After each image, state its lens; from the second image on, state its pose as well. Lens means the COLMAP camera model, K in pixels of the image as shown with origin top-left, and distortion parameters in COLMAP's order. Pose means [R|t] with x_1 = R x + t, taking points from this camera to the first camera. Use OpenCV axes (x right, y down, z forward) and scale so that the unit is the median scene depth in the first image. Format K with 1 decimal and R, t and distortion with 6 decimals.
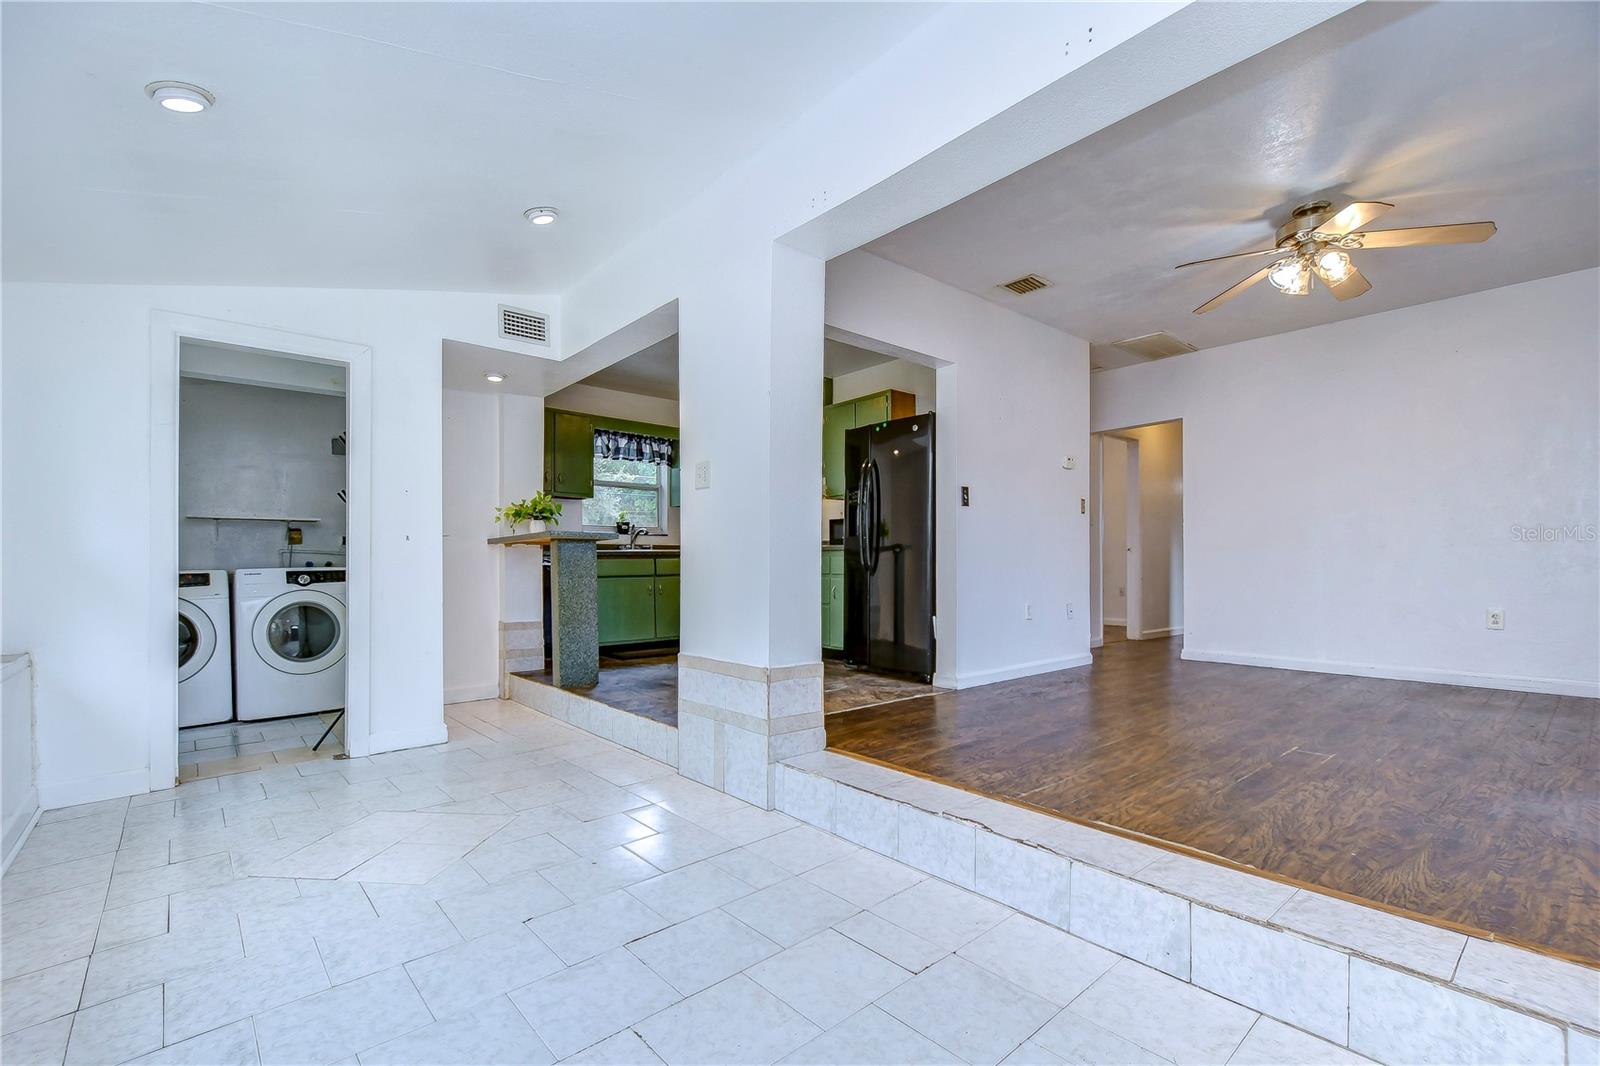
lens RADIAL K [[702.0, 0, 798.1], [0, 702.0, 564.1], [0, 0, 1]] dist [0.008175, -0.006684]
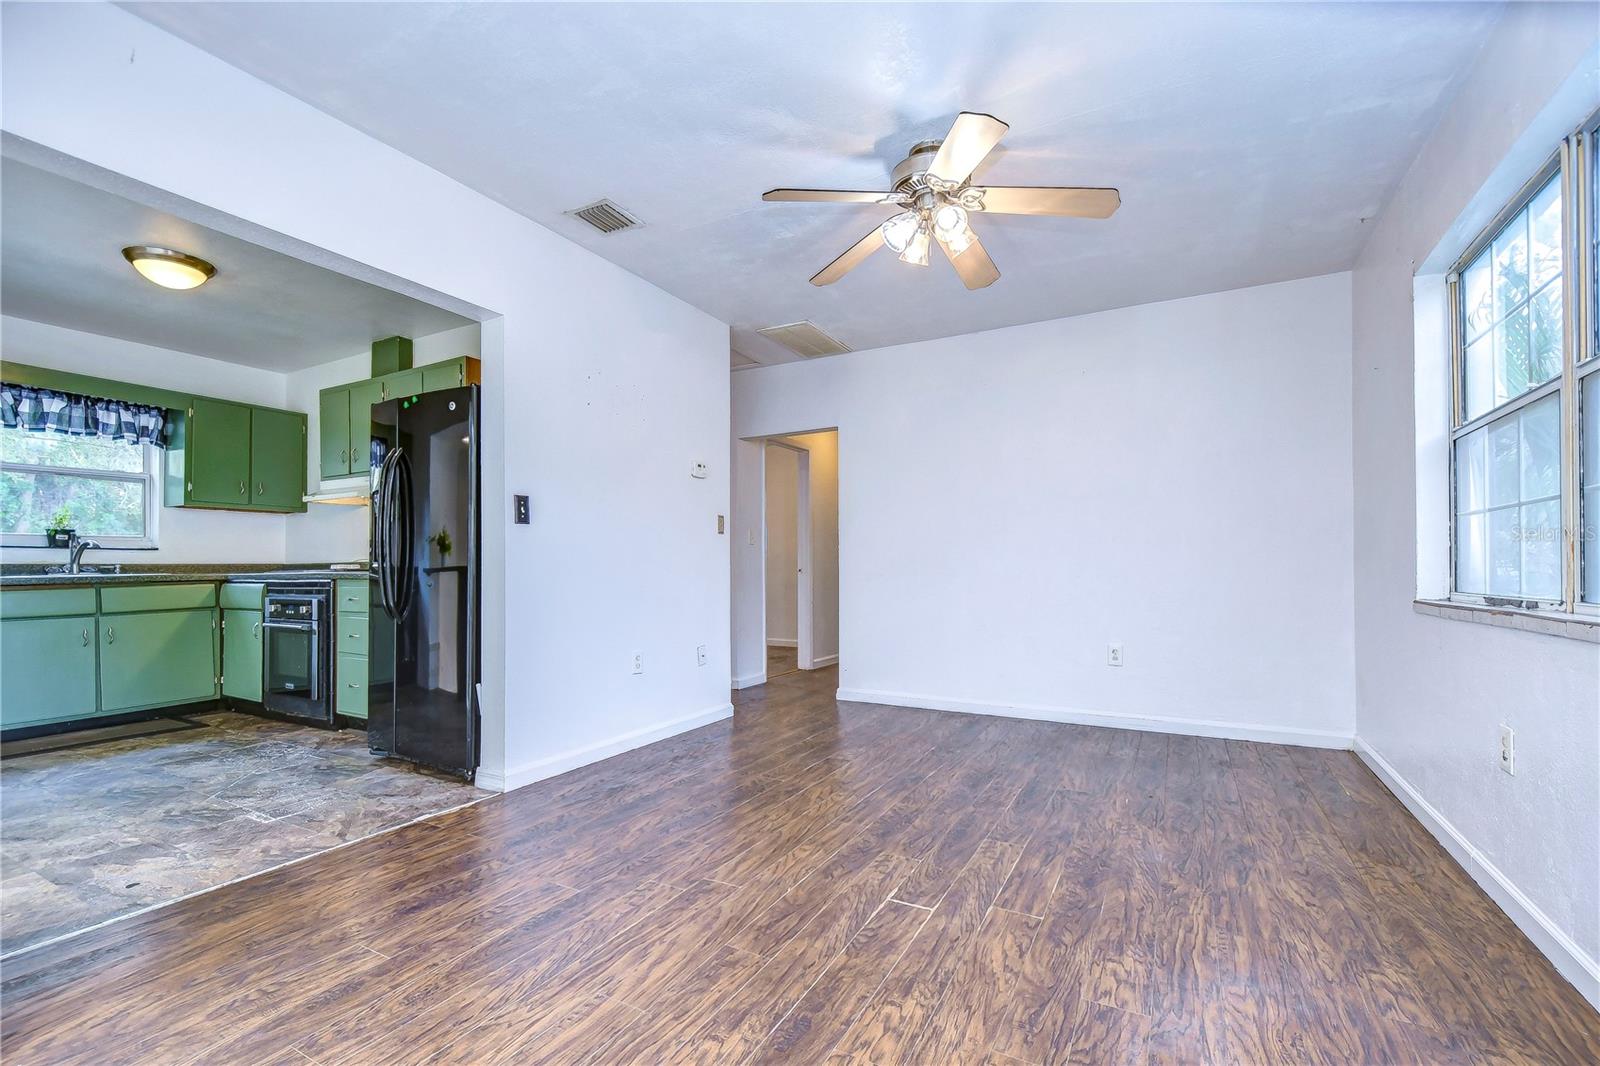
lens RADIAL K [[702.0, 0, 801.5], [0, 702.0, 563.9], [0, 0, 1]] dist [0.008175, -0.006684]
pose [[0.934806, 0.001364, 0.355155, 0.243638], [0.000062, 0.999992, -0.004003, -0.039593], [-0.355158, 0.003764, 0.934799, 0.248074]]
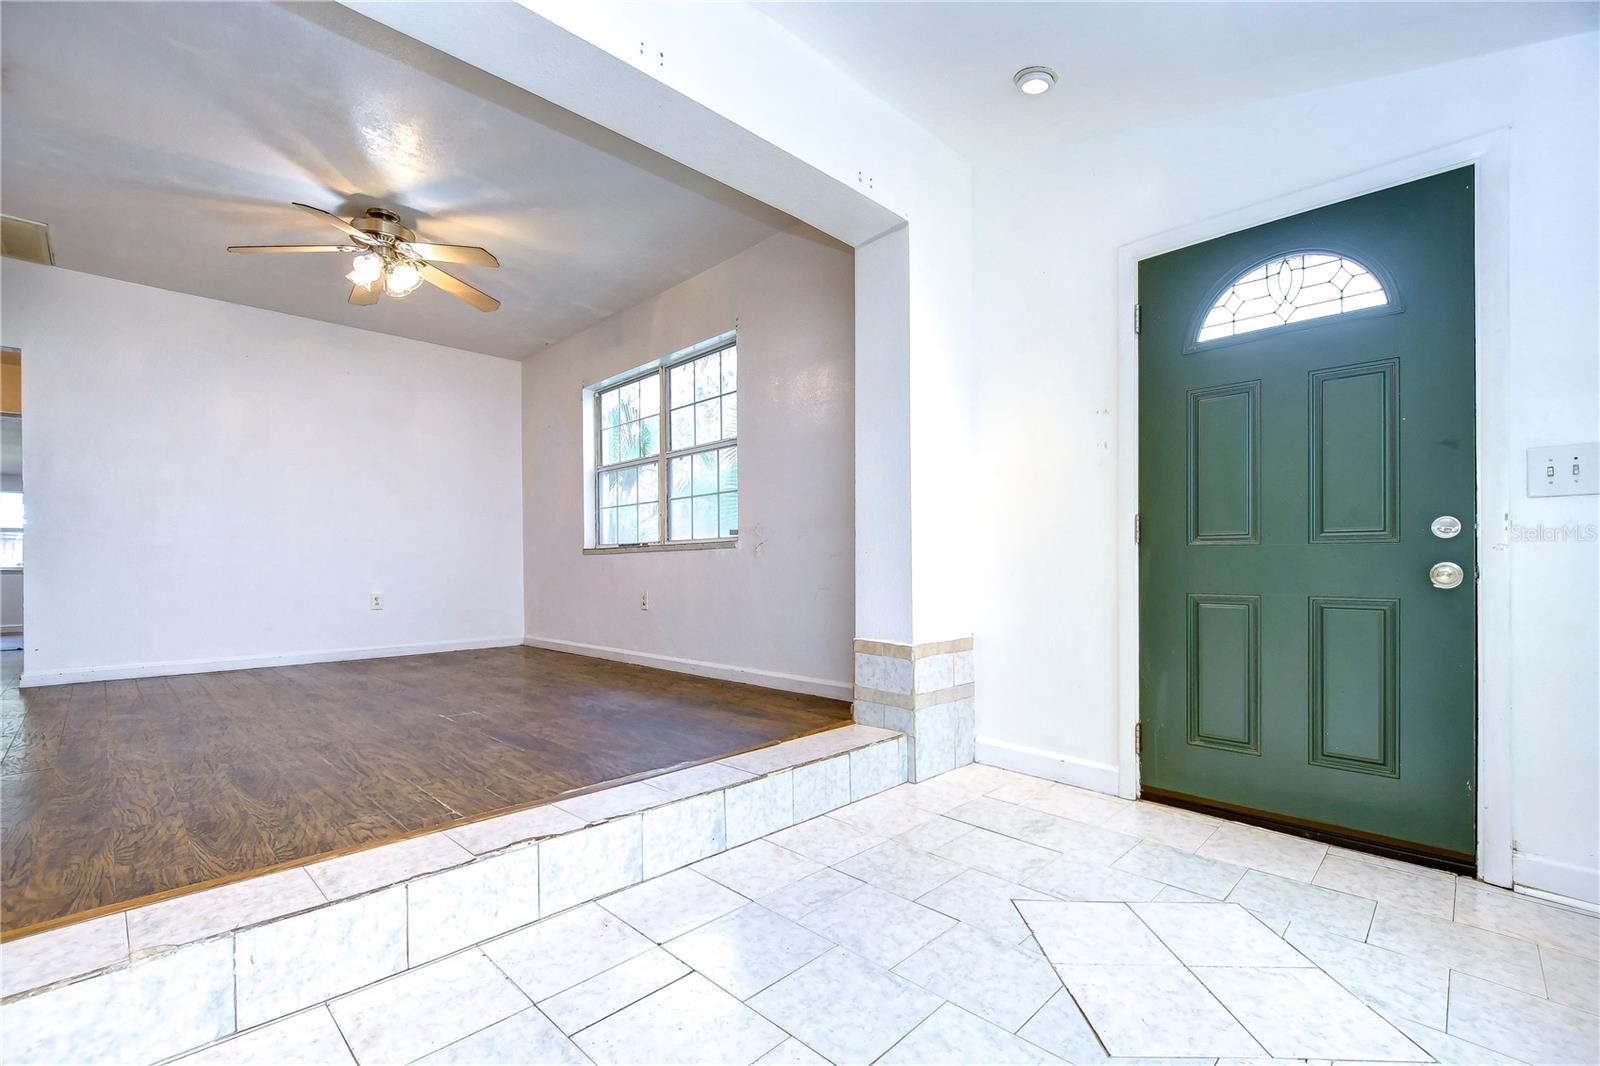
lens RADIAL K [[702.0, 0, 801.9], [0, 702.0, 563.0], [0, 0, 1]] dist [0.008175, -0.006684]
pose [[-0.077537, 0.005761, 0.996973, -0.281549], [0.003332, 0.999979, -0.005519, 0.019946], [-0.996984, 0.002894, -0.077554, 0.339517]]
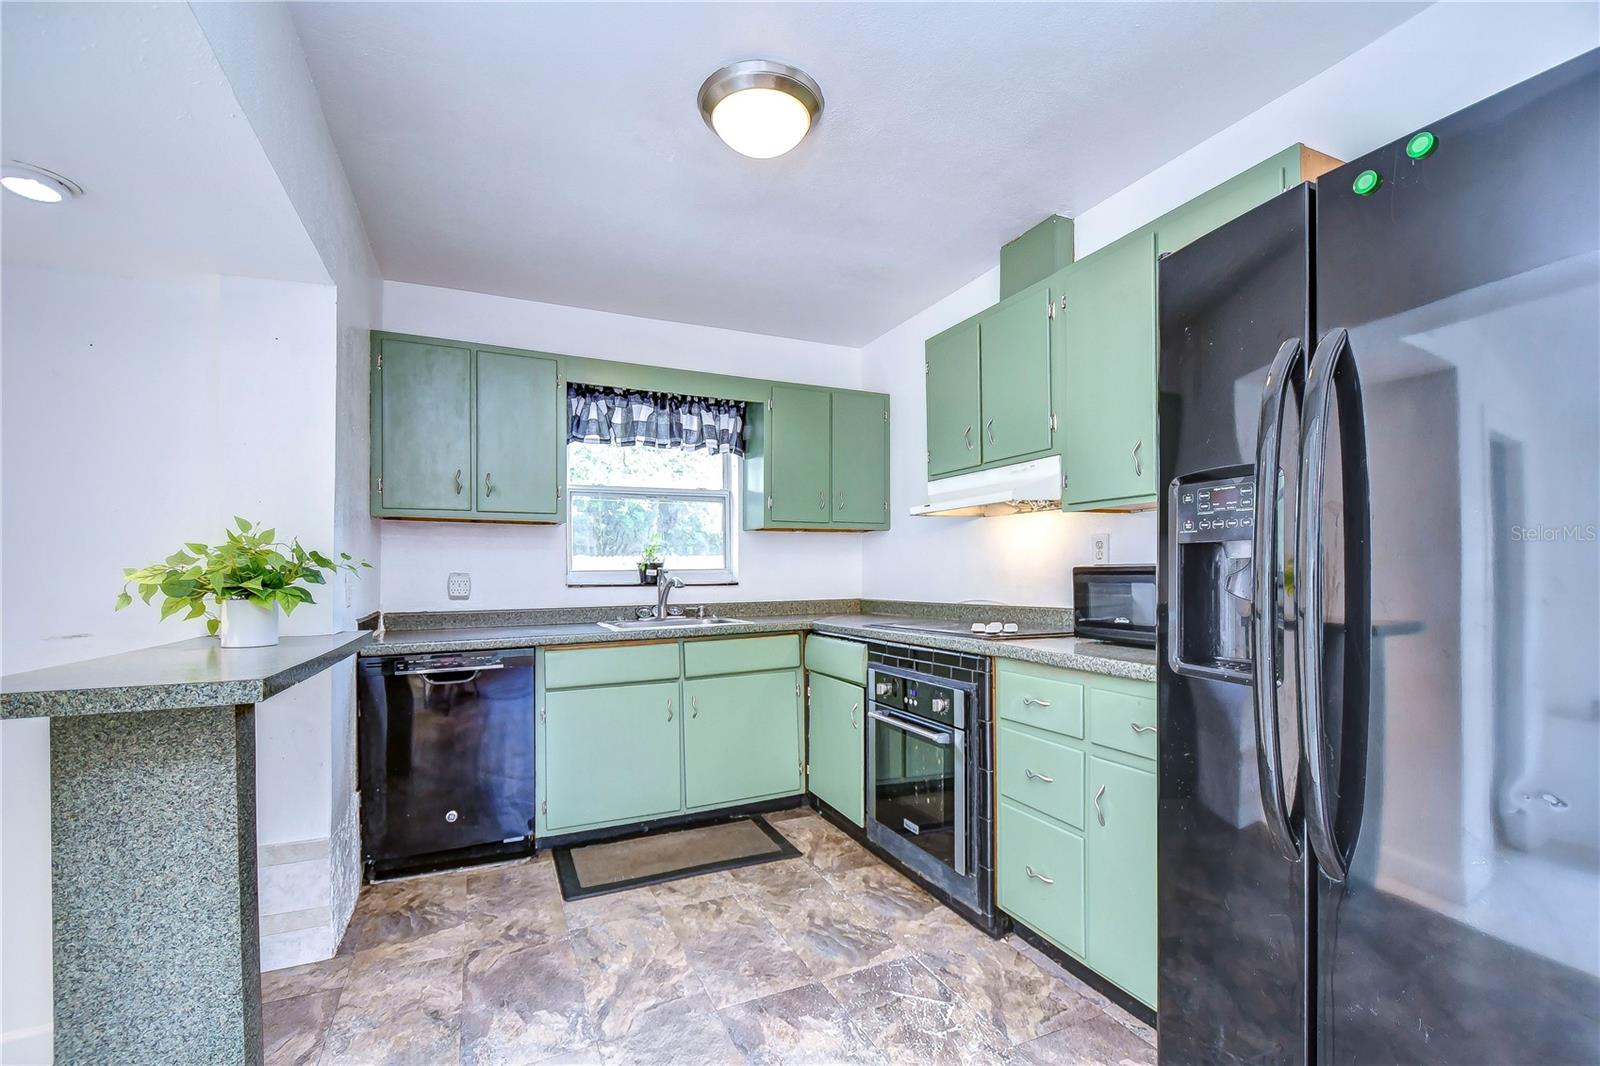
lens RADIAL K [[702.0, 0, 800.5], [0, 702.0, 568.4], [0, 0, 1]] dist [0.008175, -0.006684]
pose [[0.962982, -0.005084, -0.269518, 0.007797], [0.005338, 0.999986, 0.000209, -0.085162], [0.269514, -0.001640, 0.962995, 0.803710]]
